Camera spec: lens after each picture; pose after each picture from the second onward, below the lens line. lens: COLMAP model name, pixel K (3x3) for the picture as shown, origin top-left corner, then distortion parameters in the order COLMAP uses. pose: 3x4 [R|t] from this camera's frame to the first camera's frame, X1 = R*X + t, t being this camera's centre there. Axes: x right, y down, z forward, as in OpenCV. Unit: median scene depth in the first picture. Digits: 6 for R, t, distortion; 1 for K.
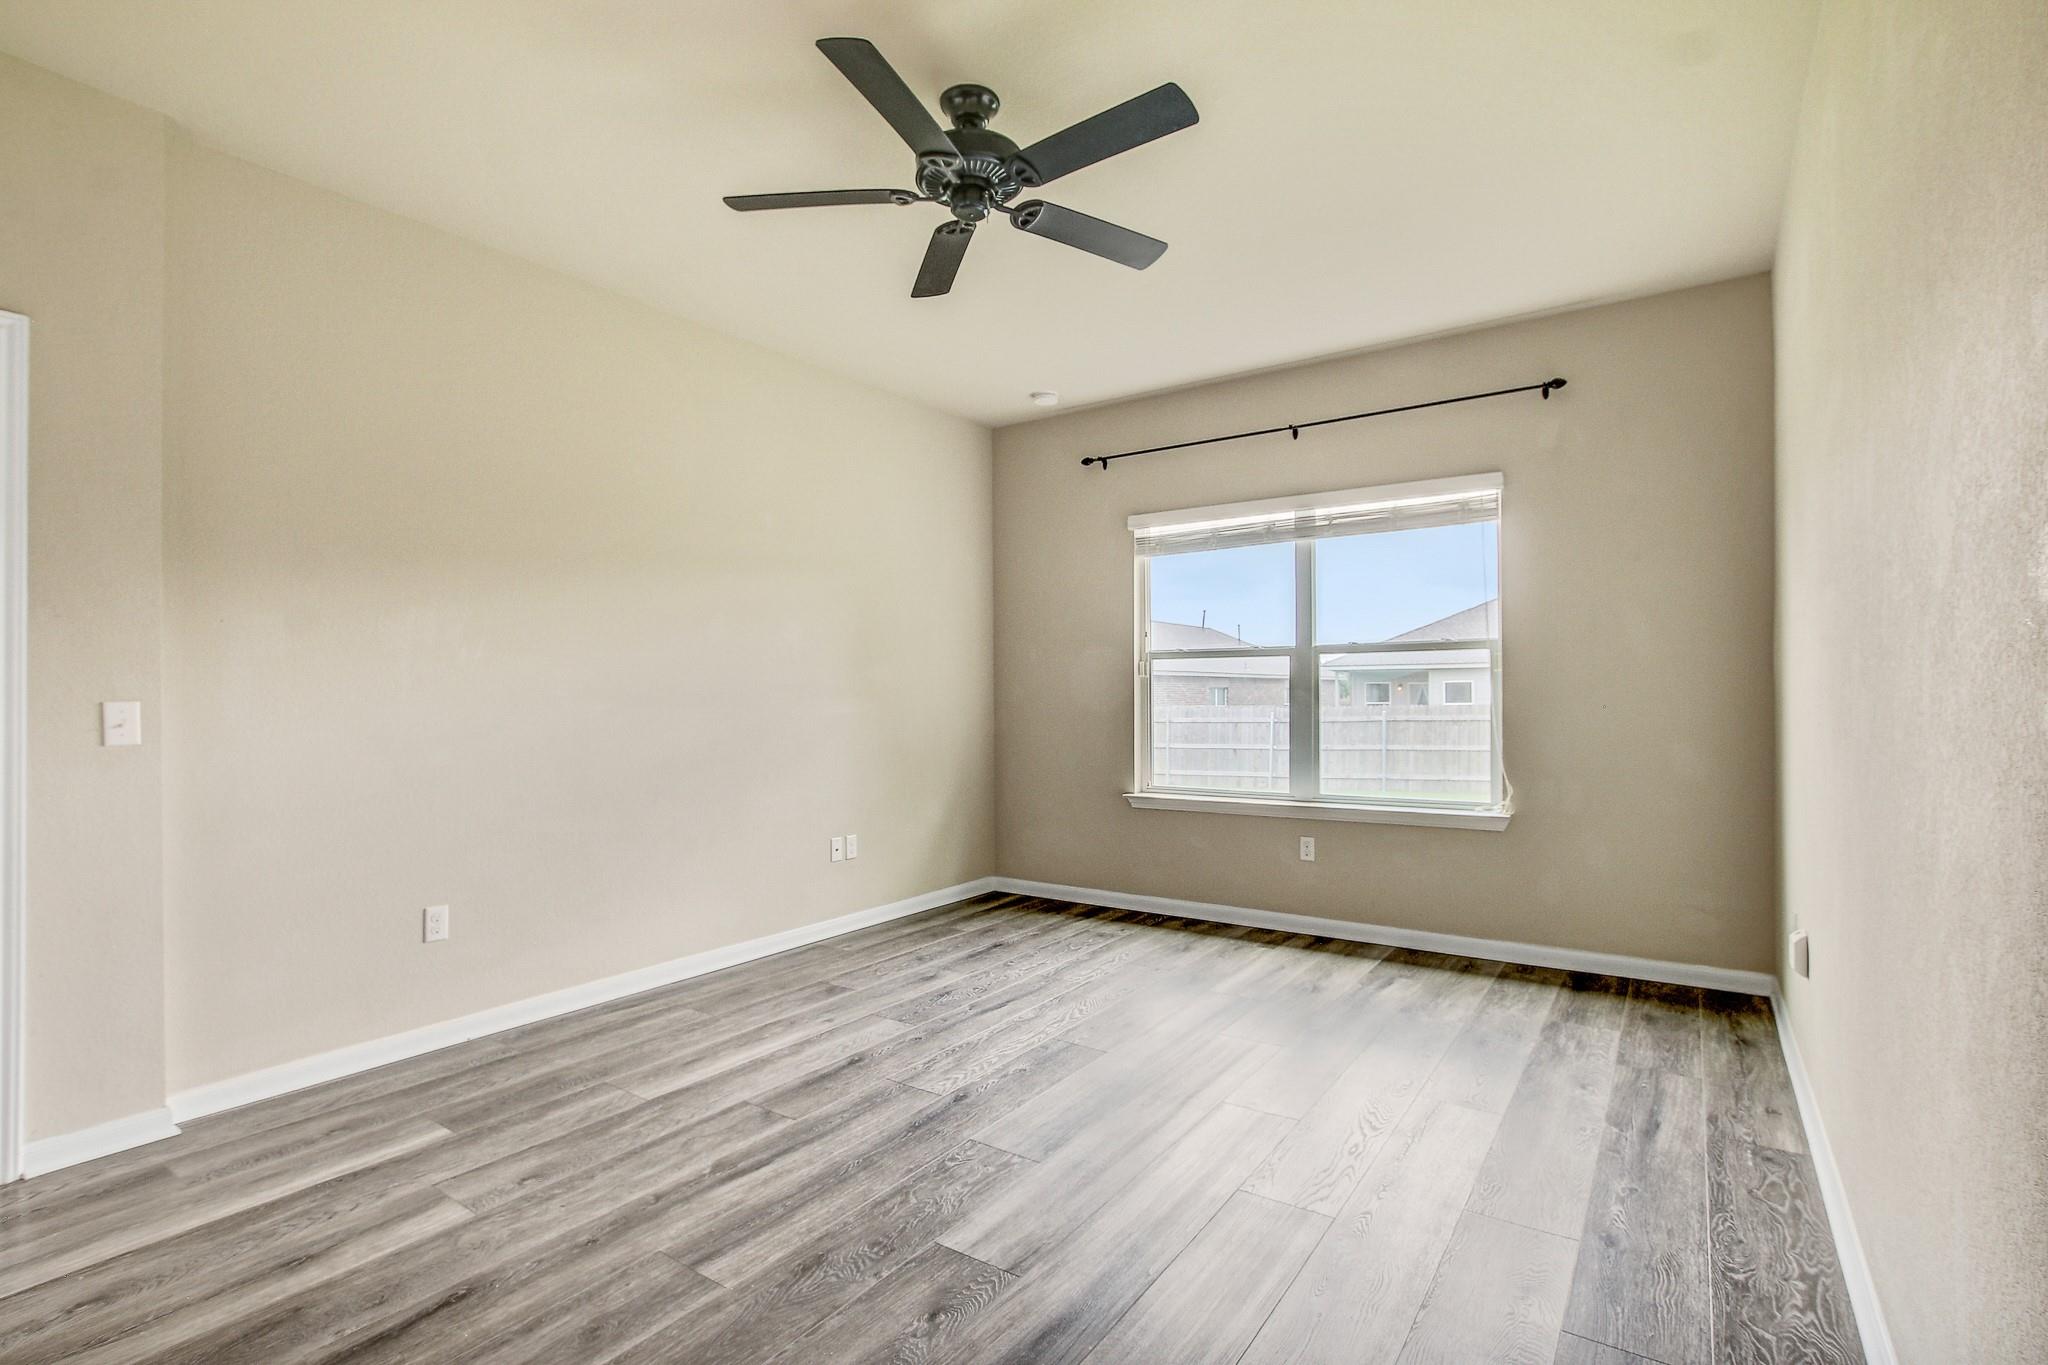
lens RADIAL K [[956.8, 0, 1019.8], [0, 956.8, 688.8], [0, 0, 1]] dist [-0.022292, 0.000543]
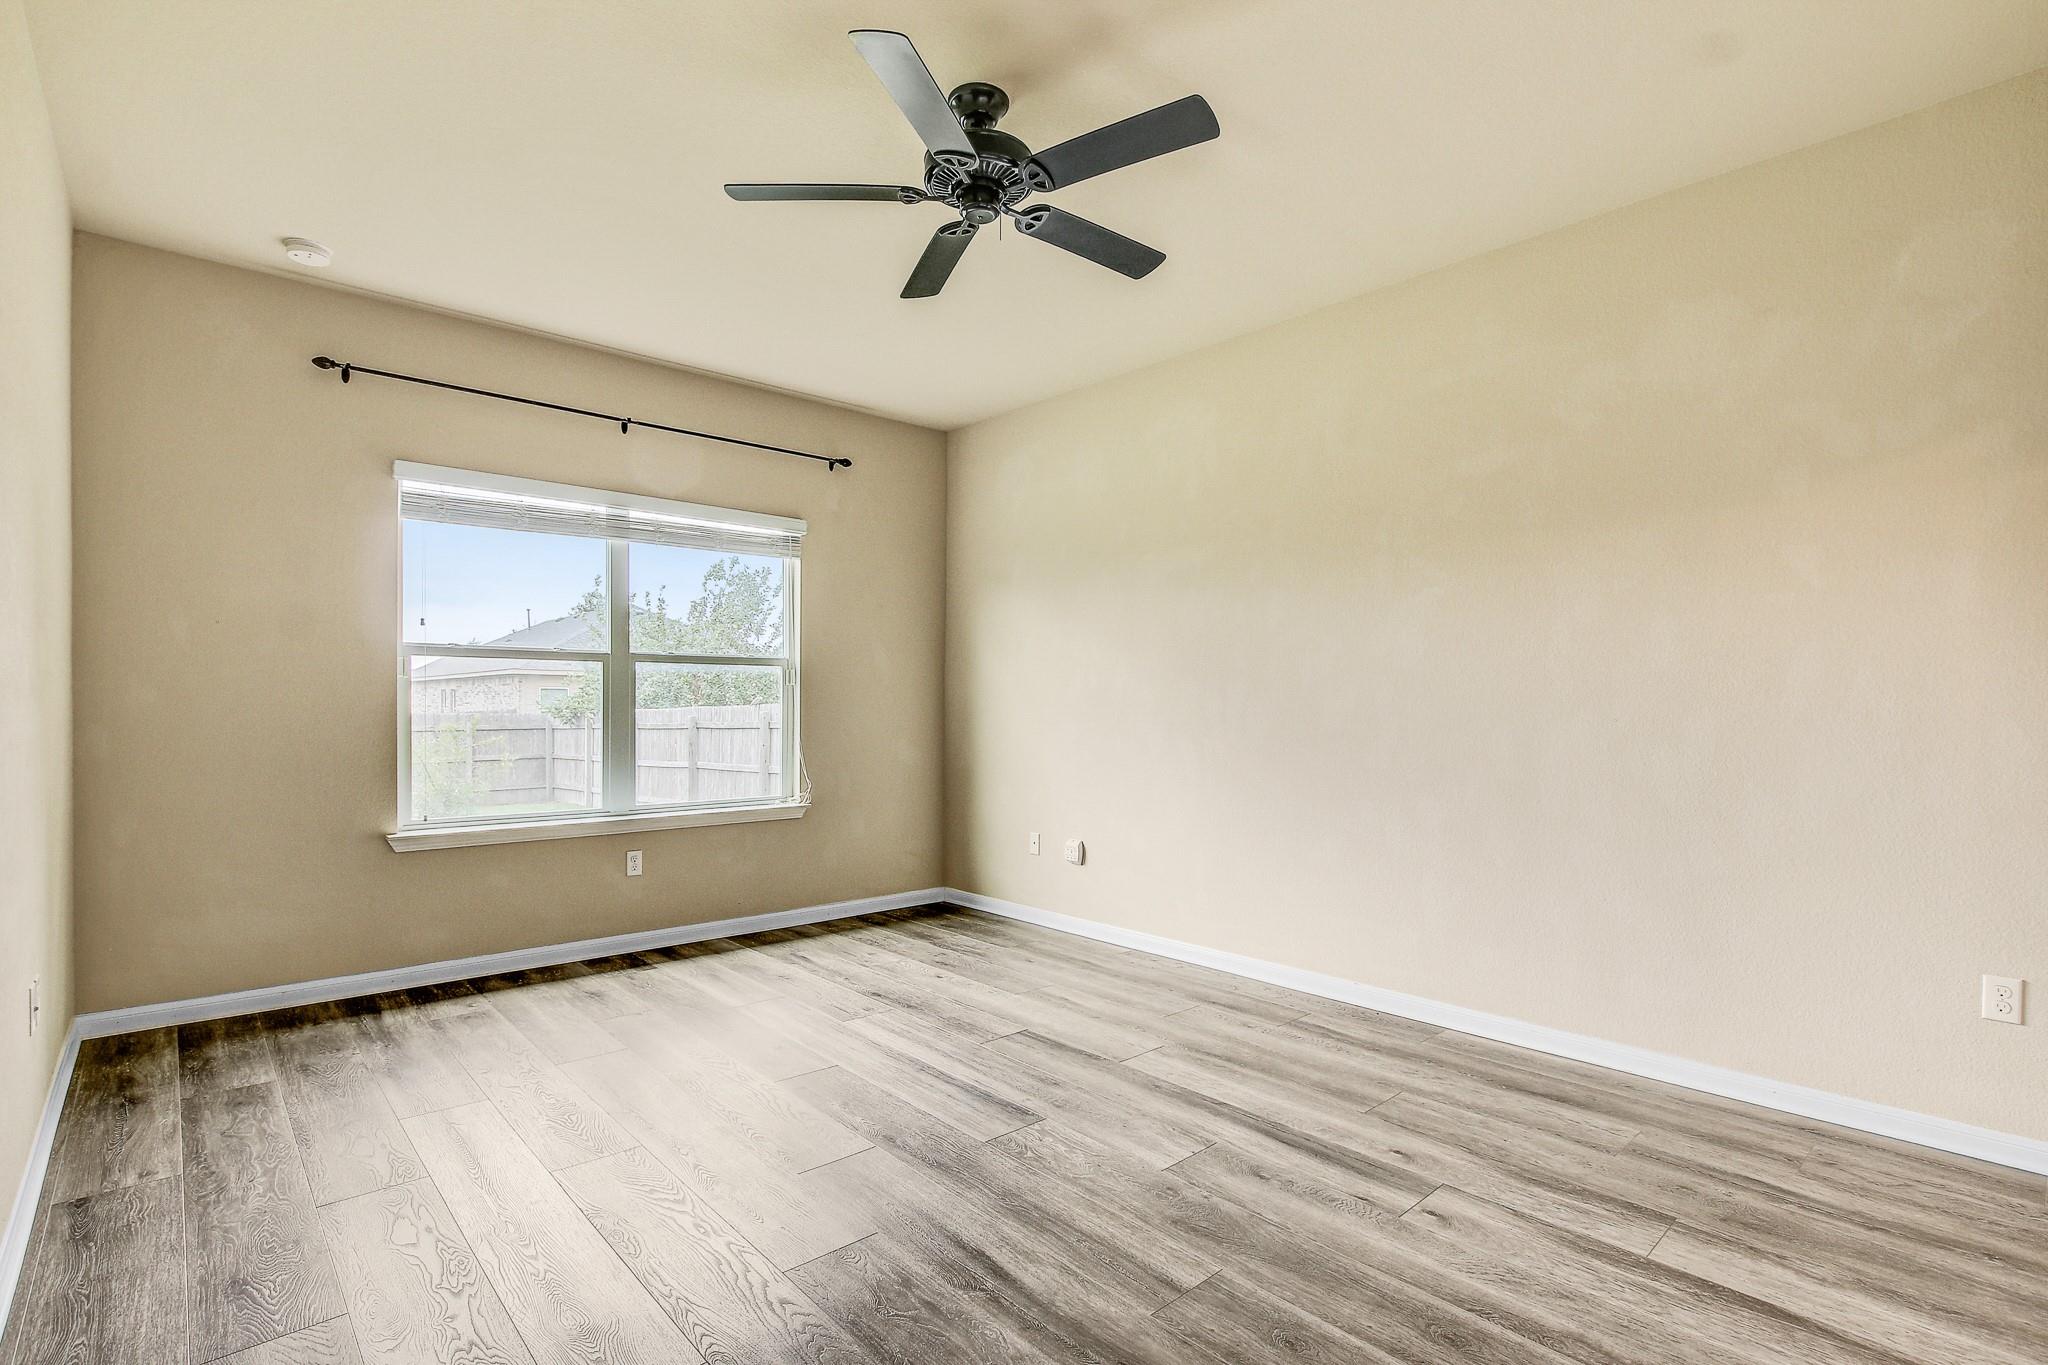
lens RADIAL K [[978.9, 0, 1025.0], [0, 978.9, 707.6], [0, 0, 1]] dist [-0.009876, -0.000190]
pose [[0.223571, 0.002476, 0.974684, -0.629975], [-0.013610, 0.999907, 0.000582, 0.005045], [-0.974593, -0.013395, 0.223584, 0.435312]]
